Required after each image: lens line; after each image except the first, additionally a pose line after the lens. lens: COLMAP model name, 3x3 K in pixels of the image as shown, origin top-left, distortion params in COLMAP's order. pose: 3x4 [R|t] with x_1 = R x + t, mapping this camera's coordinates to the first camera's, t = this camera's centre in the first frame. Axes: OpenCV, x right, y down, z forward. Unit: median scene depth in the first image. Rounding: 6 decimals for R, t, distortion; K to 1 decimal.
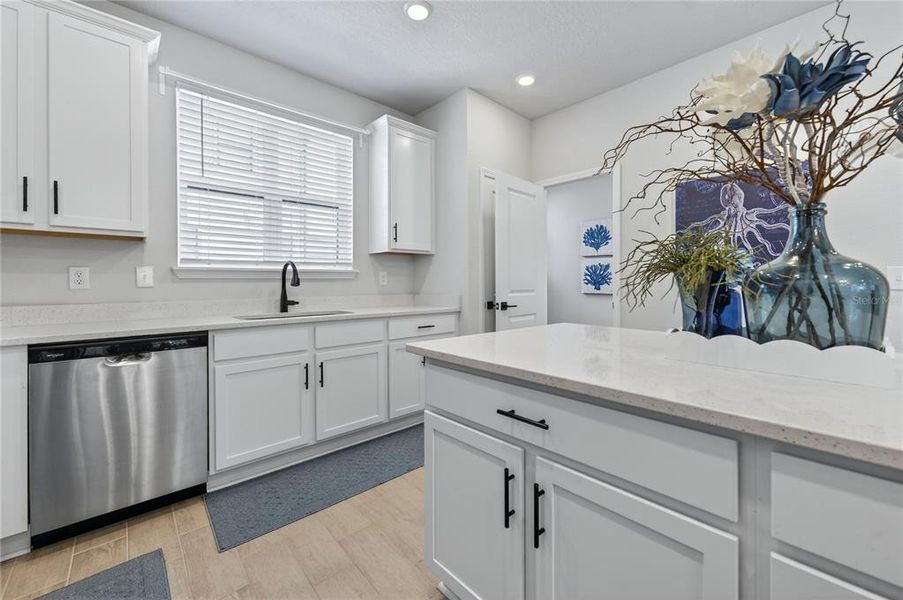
lens RADIAL K [[359.7, 0, 447.9], [0, 359.7, 285.5], [0, 0, 1]] dist [-0.006853, 0.002821]
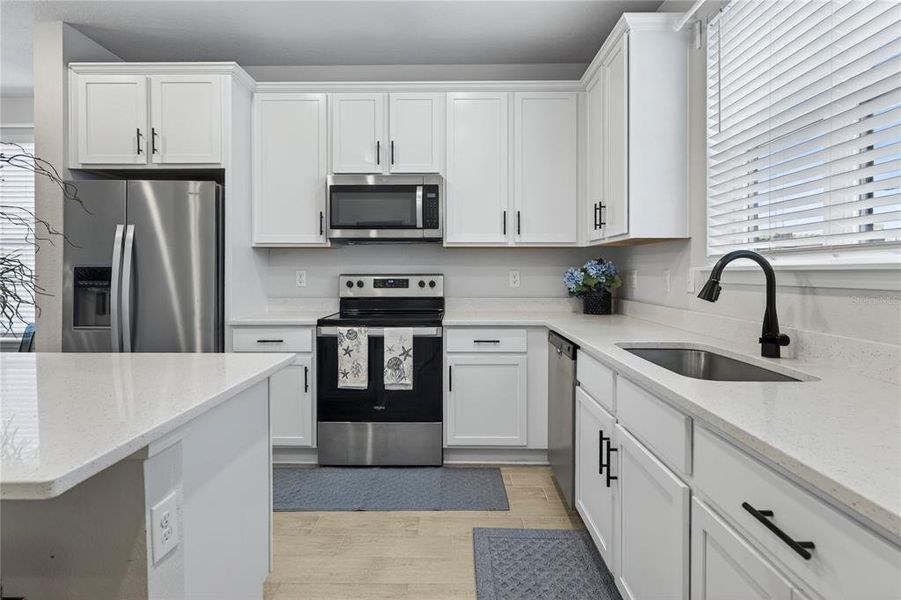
lens RADIAL K [[478.6, 0, 453.3], [0, 478.6, 277.8], [0, 0, 1]] dist [0.001580, 0.002057]
pose [[-0.684015, 0.013365, -0.729345, 0.327326], [-0.002186, 0.999790, 0.020370, -0.048475], [0.729464, 0.015528, -0.683843, 1.288425]]
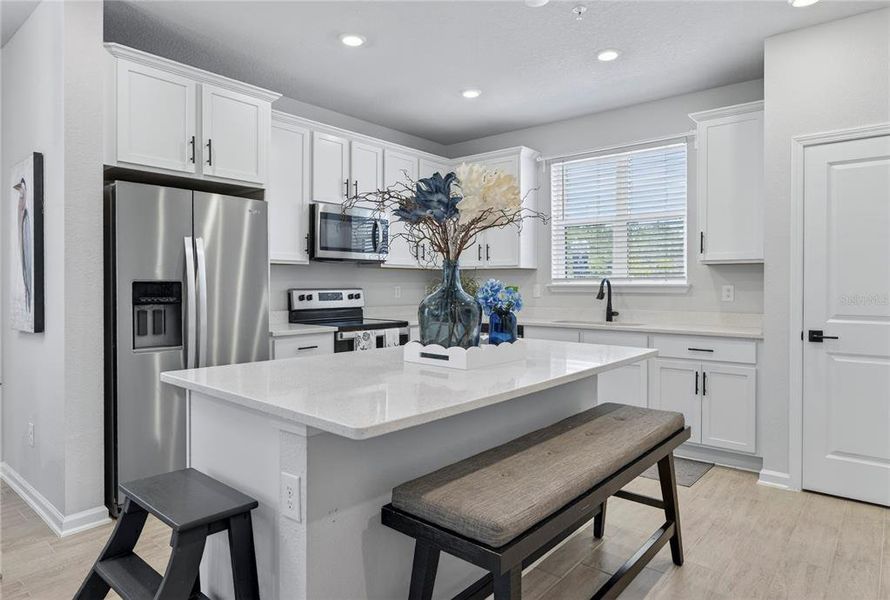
lens RADIAL K [[540.1, 0, 432.1], [0, 540.1, 290.5], [0, 0, 1]] dist [-0.017861, 0.011904]
pose [[0.118215, 0.013213, -0.992900, 1.398682], [-0.008772, 0.999886, 0.012262, -0.049136], [0.992949, 0.007260, 0.118317, 0.242028]]
